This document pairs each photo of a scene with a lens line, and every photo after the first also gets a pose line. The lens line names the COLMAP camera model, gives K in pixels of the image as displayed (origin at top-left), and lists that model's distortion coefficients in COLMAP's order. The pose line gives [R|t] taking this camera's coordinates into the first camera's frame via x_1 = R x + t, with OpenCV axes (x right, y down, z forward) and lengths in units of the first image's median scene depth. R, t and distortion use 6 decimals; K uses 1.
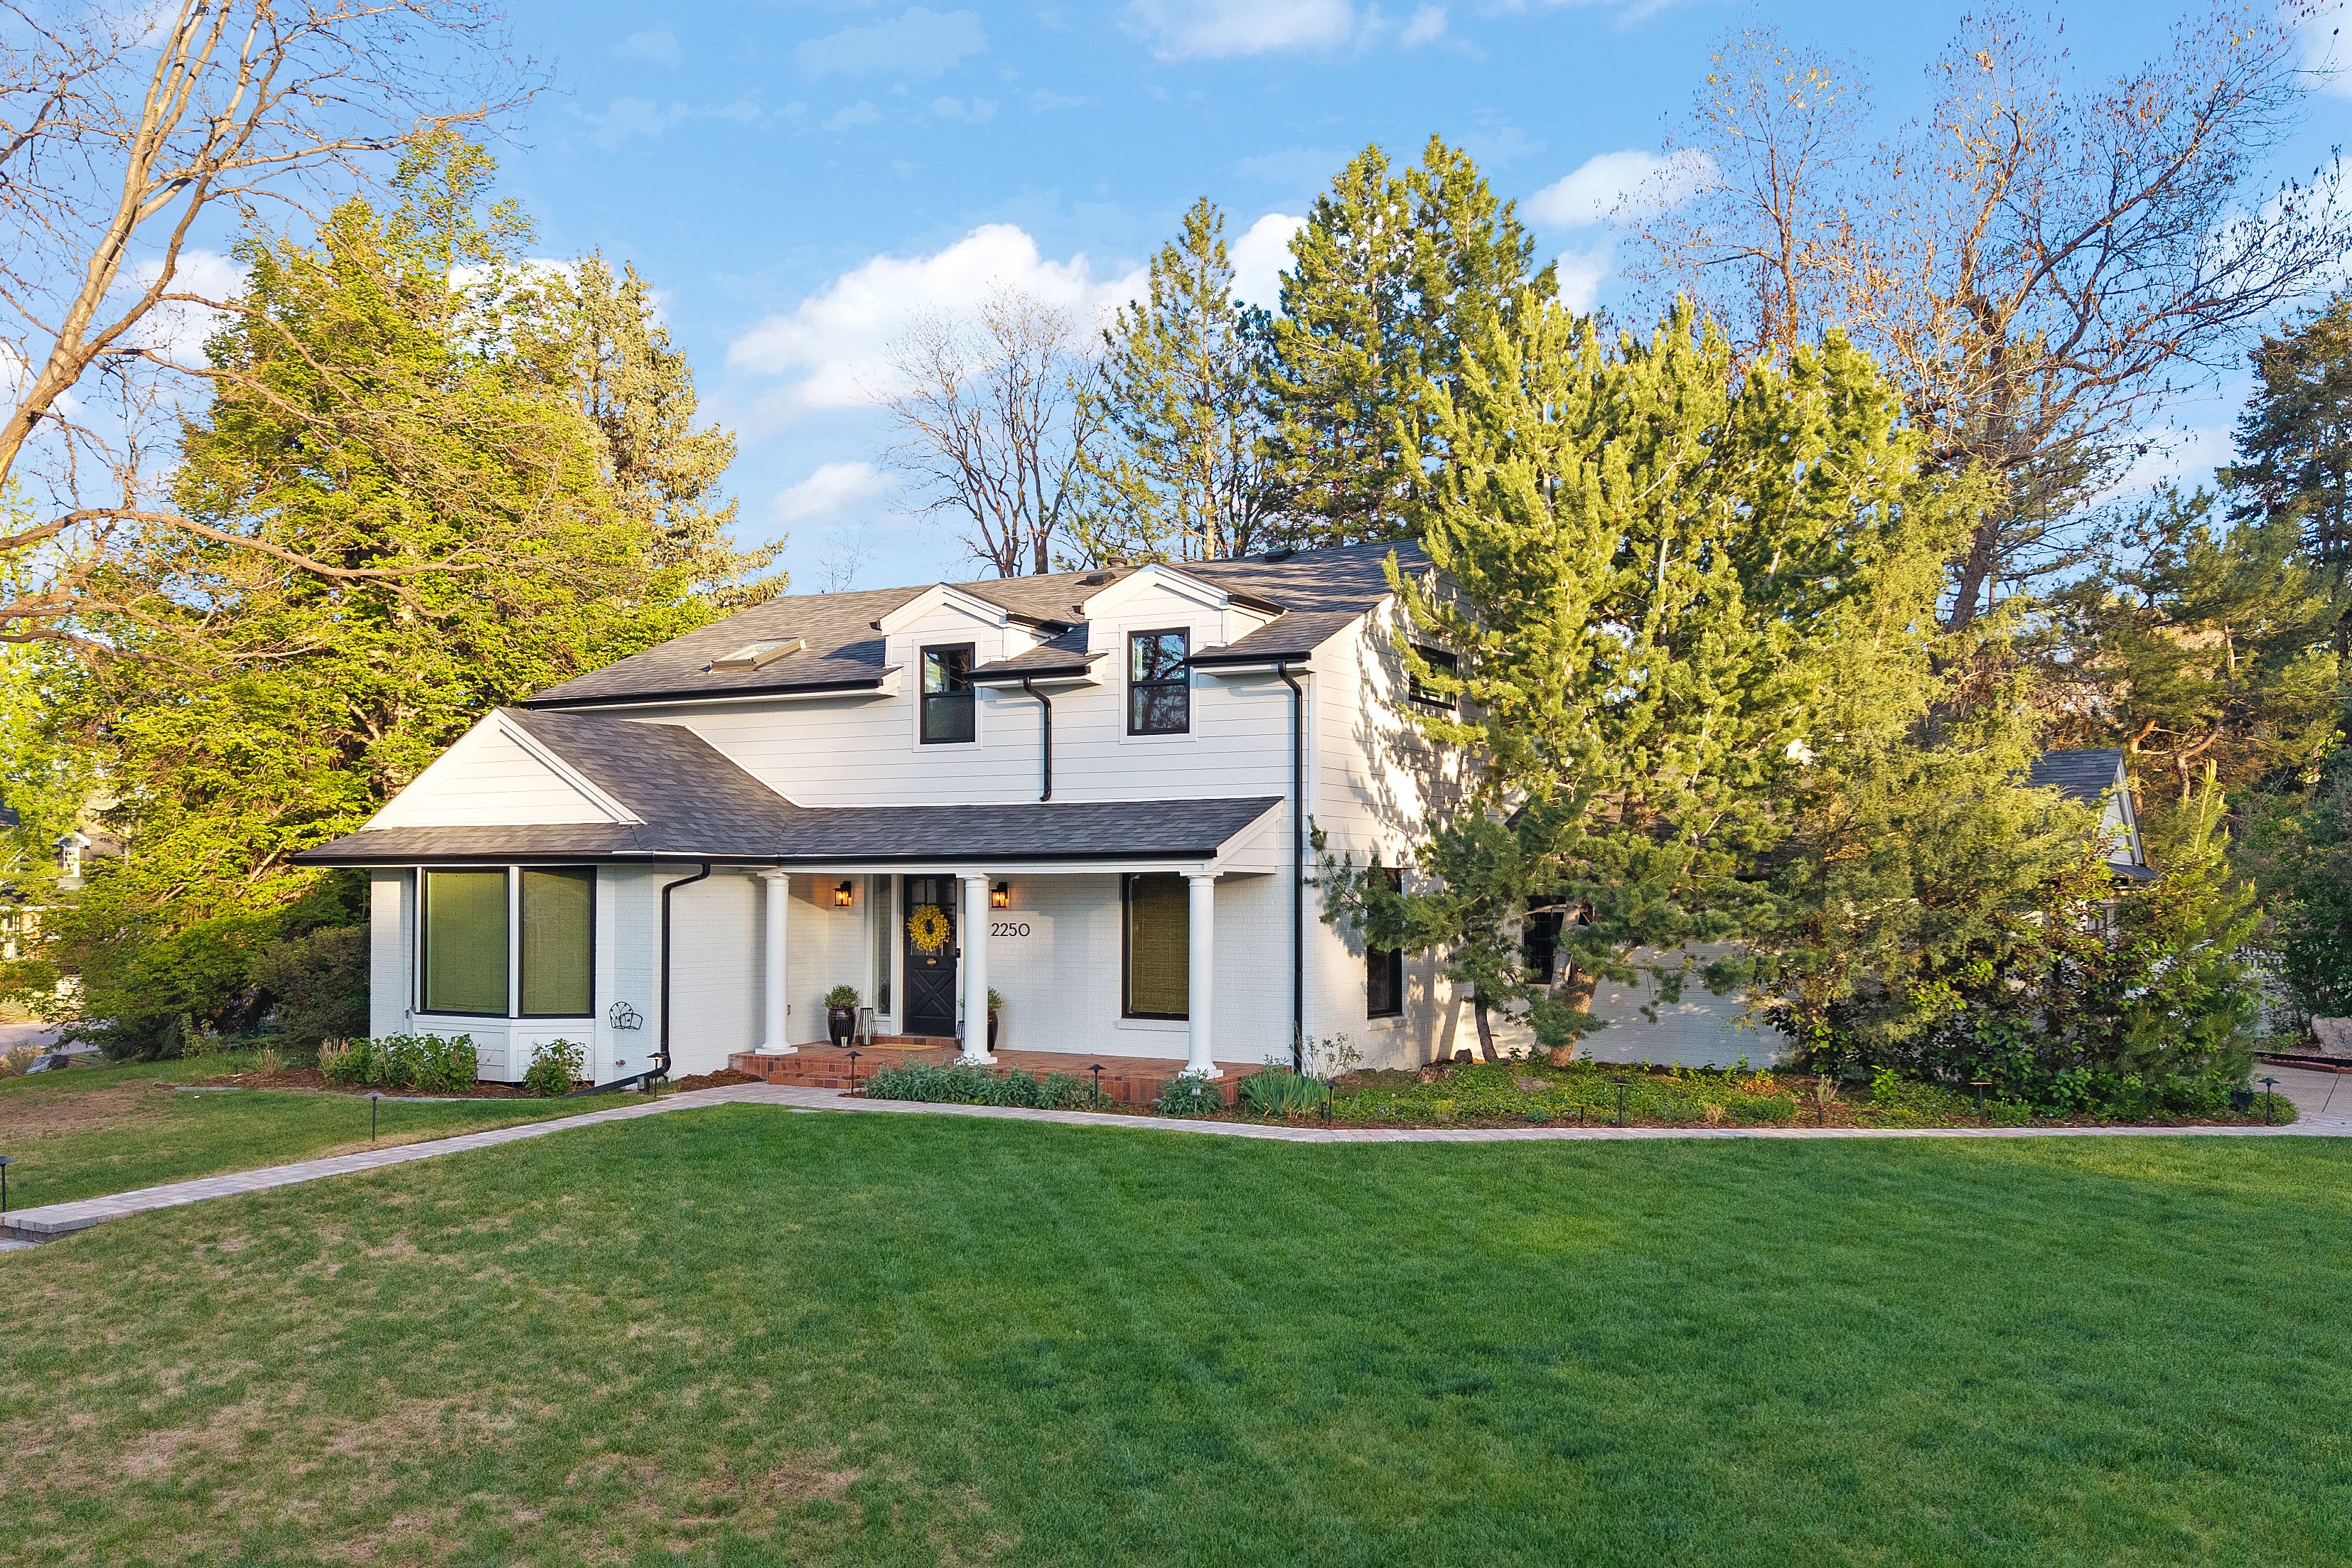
lens RADIAL K [[1961.7, 0, 1232.5], [0, 1961.7, 873.2], [0, 0, 1]] dist [0.103889, -0.191025]
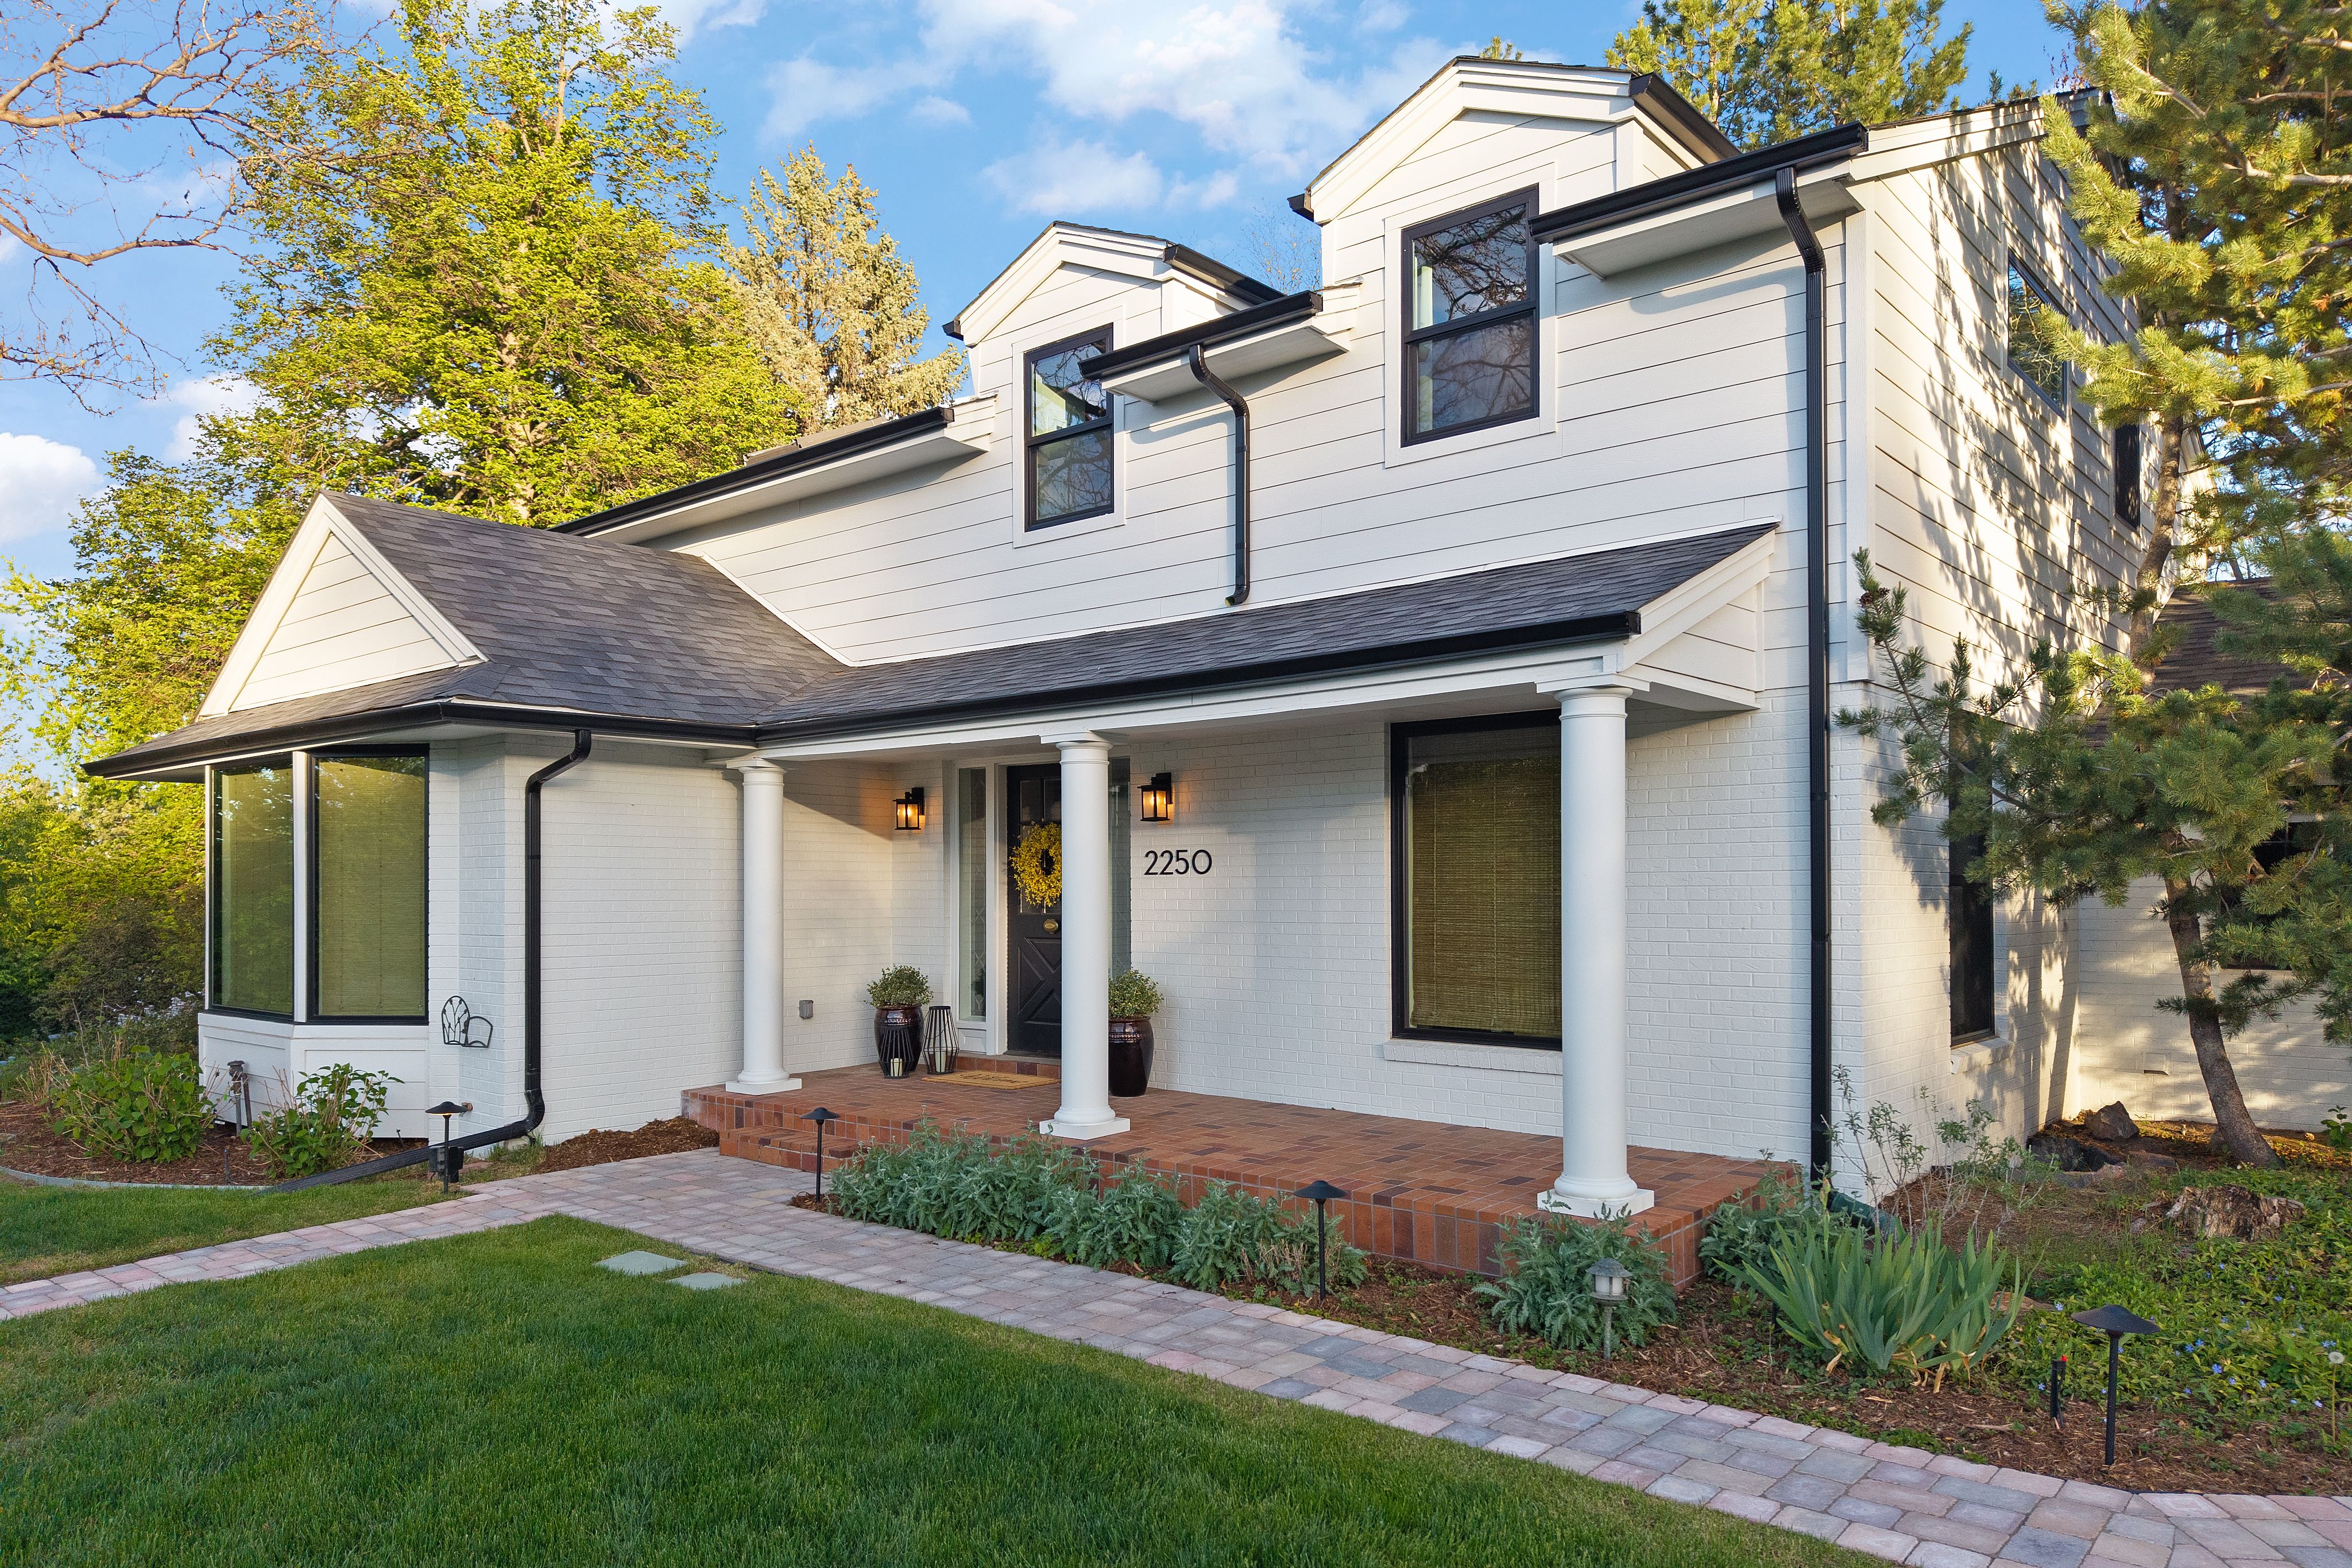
lens RADIAL K [[1587.2, 0, 1183.7], [0, 1587.2, 922.8], [0, 0, 1]] dist [0.008098, 0.000592]
pose [[0.981332, -0.001373, -0.192315, -0.032139], [0.007238, 0.999530, 0.029795, 0.033859], [0.192184, -0.030630, 0.980881, 0.616443]]
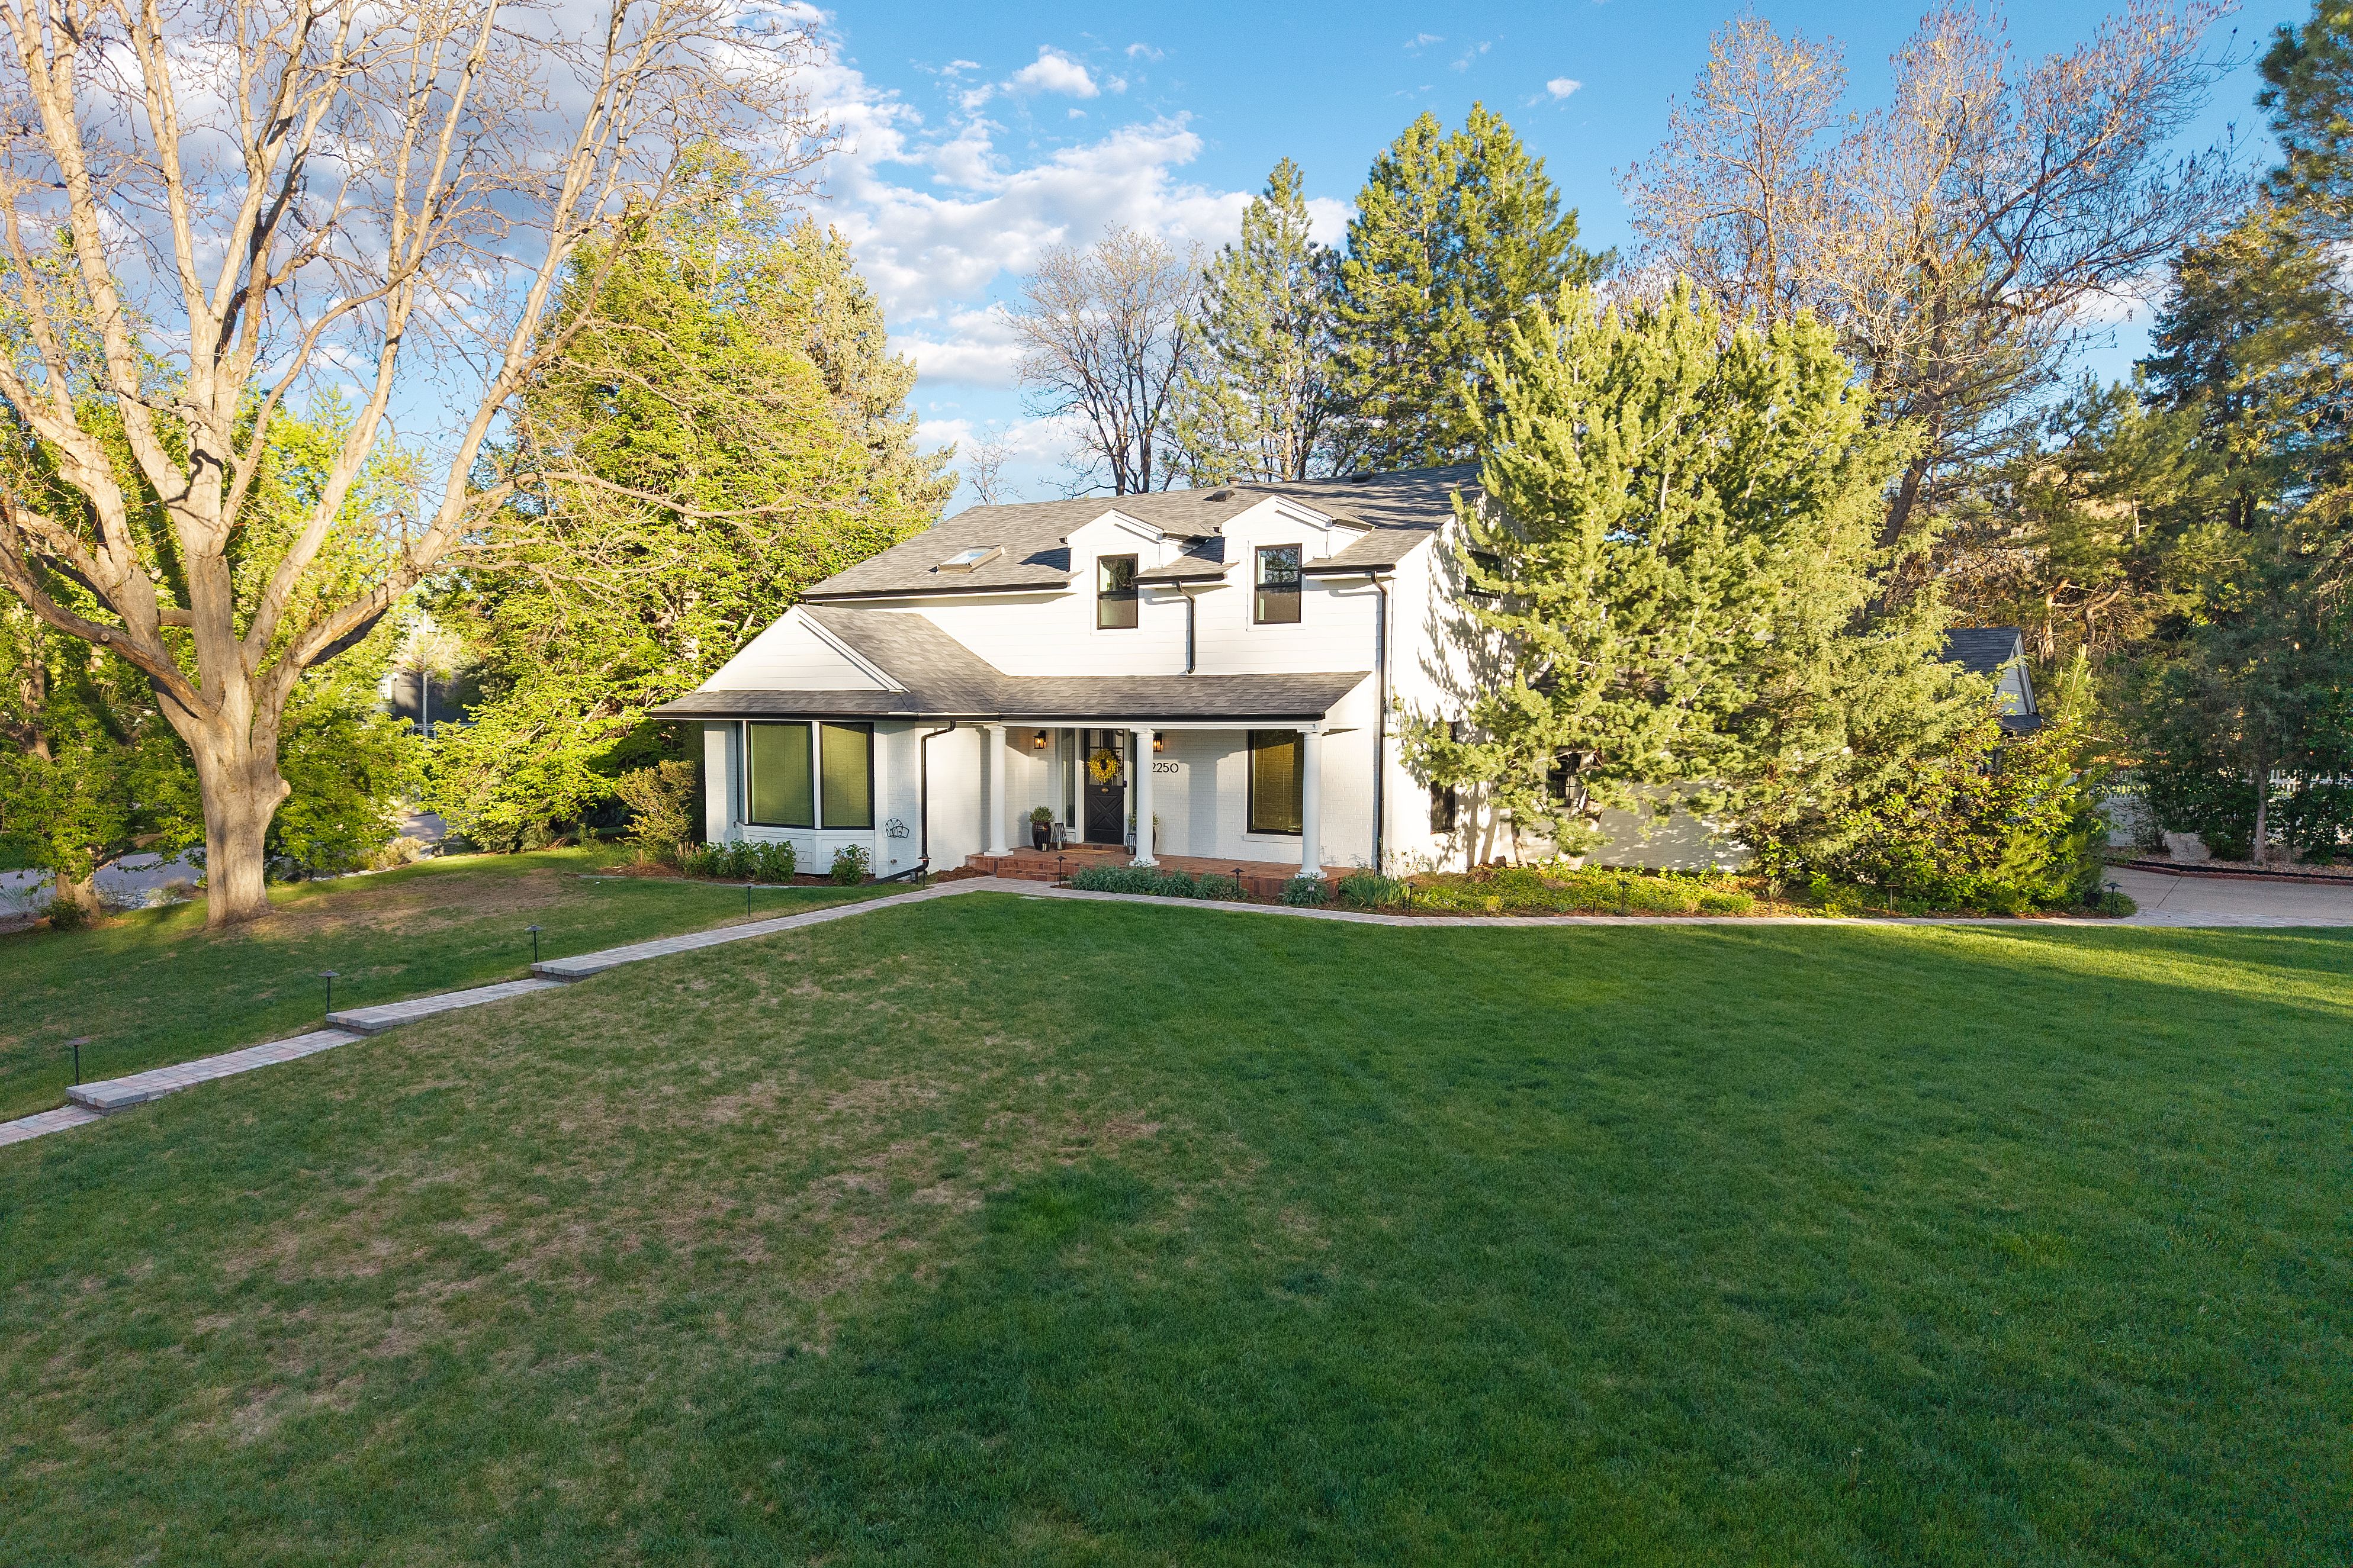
lens RADIAL K [[1641.6, 0, 1148.4], [0, 1641.6, 845.9], [0, 0, 1]] dist [0.044715, -0.047089]
pose [[0.997122, 0.006363, -0.075551, -0.040553], [0.000771, 0.995570, 0.094017, -0.024898], [0.075815, -0.093805, 0.992700, -0.143284]]
